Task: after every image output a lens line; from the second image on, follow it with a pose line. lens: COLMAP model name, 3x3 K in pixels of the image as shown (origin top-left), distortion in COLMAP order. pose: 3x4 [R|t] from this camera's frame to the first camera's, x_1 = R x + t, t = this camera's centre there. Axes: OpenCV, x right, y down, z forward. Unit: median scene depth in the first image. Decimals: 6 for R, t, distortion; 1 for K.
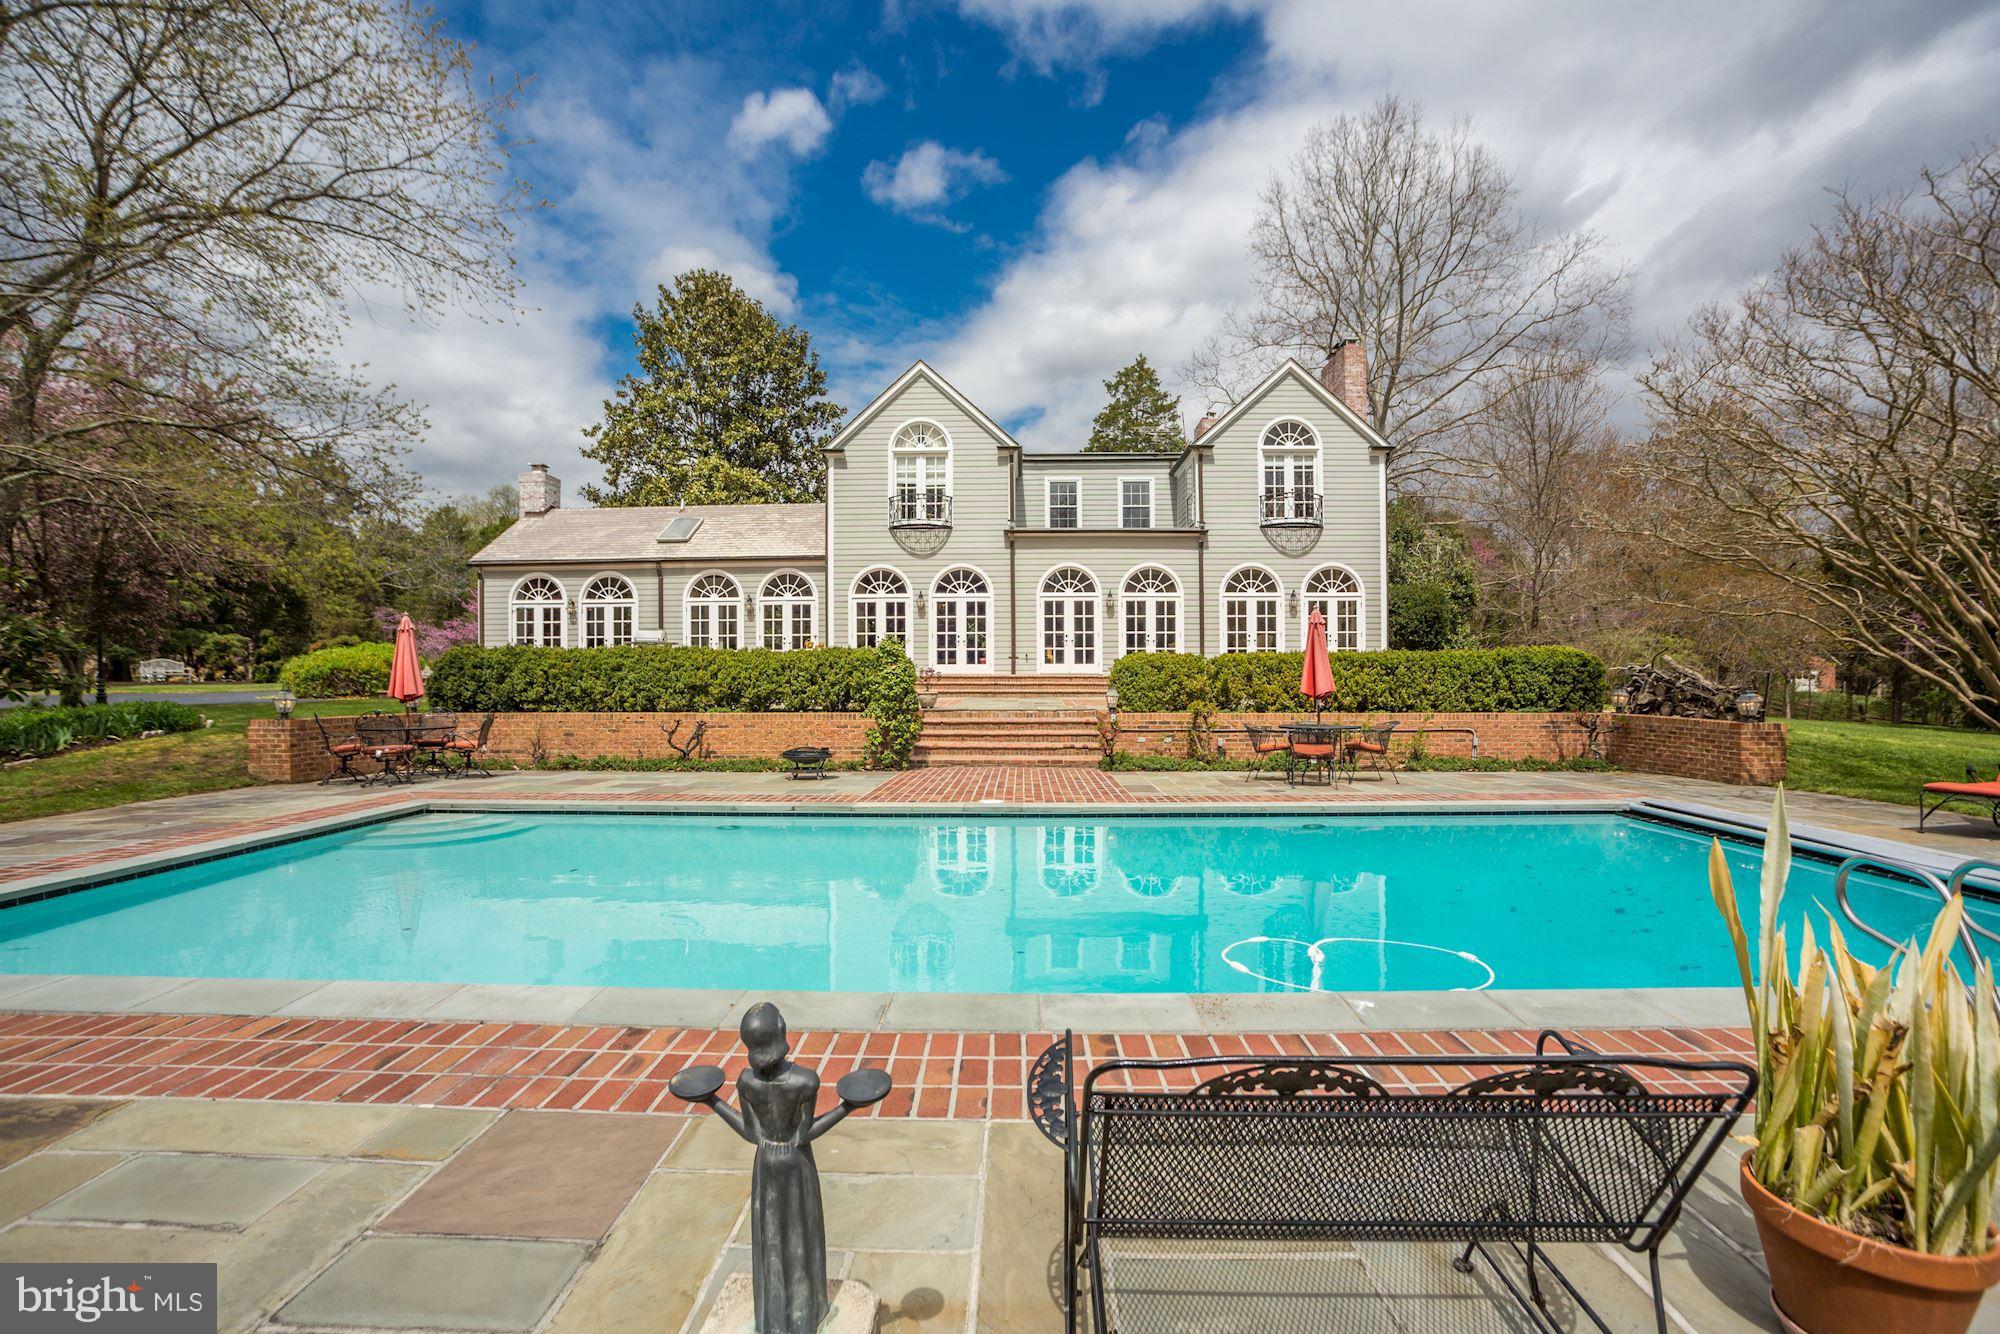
lens RADIAL K [[863.7, 0, 995.8], [0, 863.7, 675.0], [0, 0, 1]] dist [-0.009016, 0.003046]
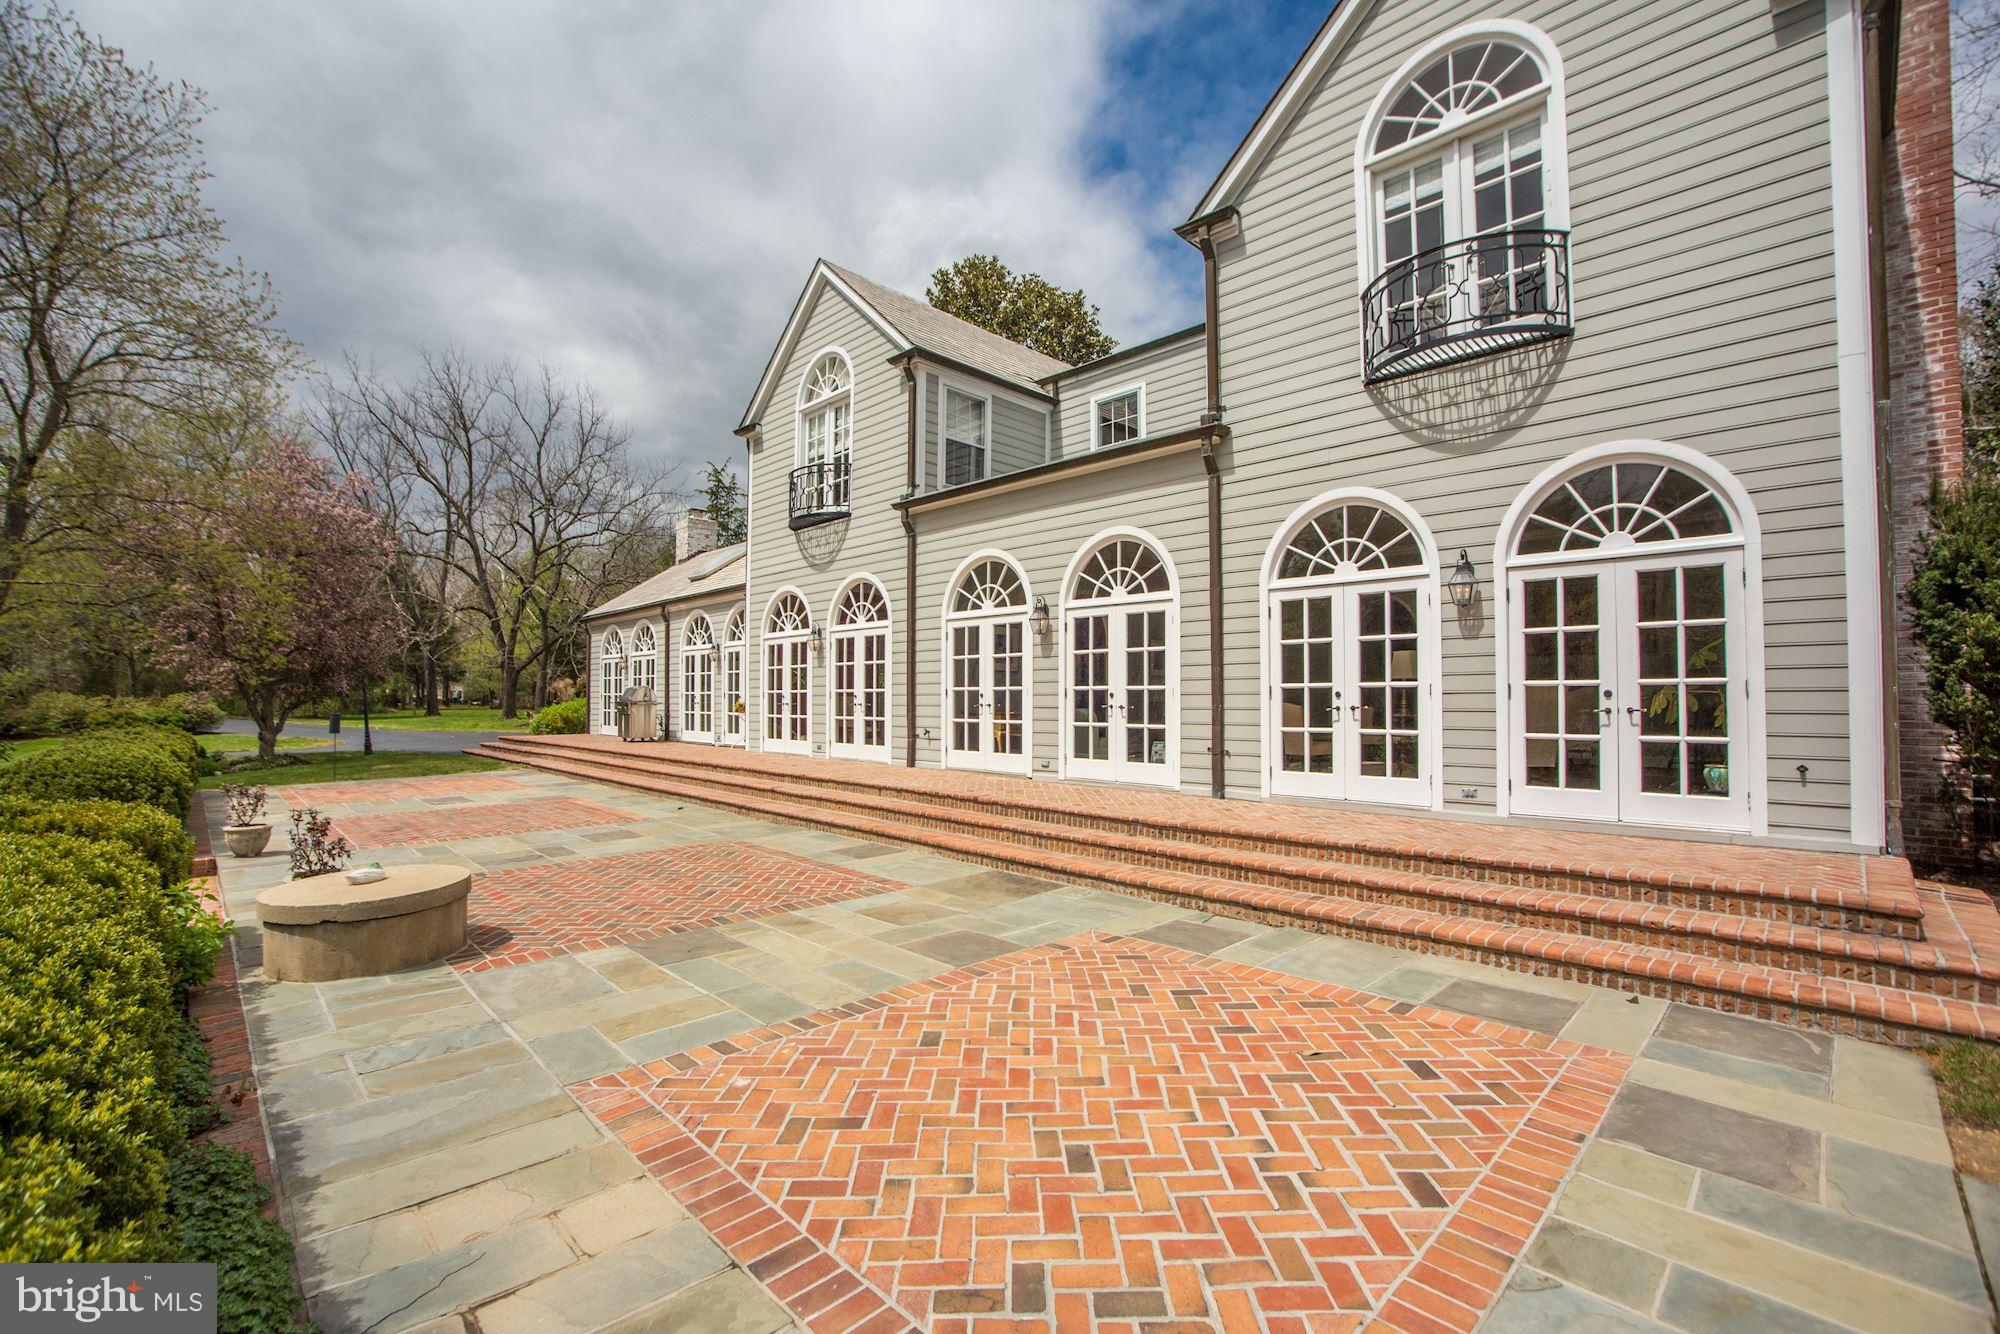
lens RADIAL K [[863.7, 0, 1005.9], [0, 863.7, 655.3], [0, 0, 1]] dist [-0.009016, 0.003046]
pose [[0.724310, -0.033119, -0.688678, 0.436671], [0.006109, 0.999115, -0.041623, -0.047538], [0.689447, 0.025941, 0.723872, 0.646431]]
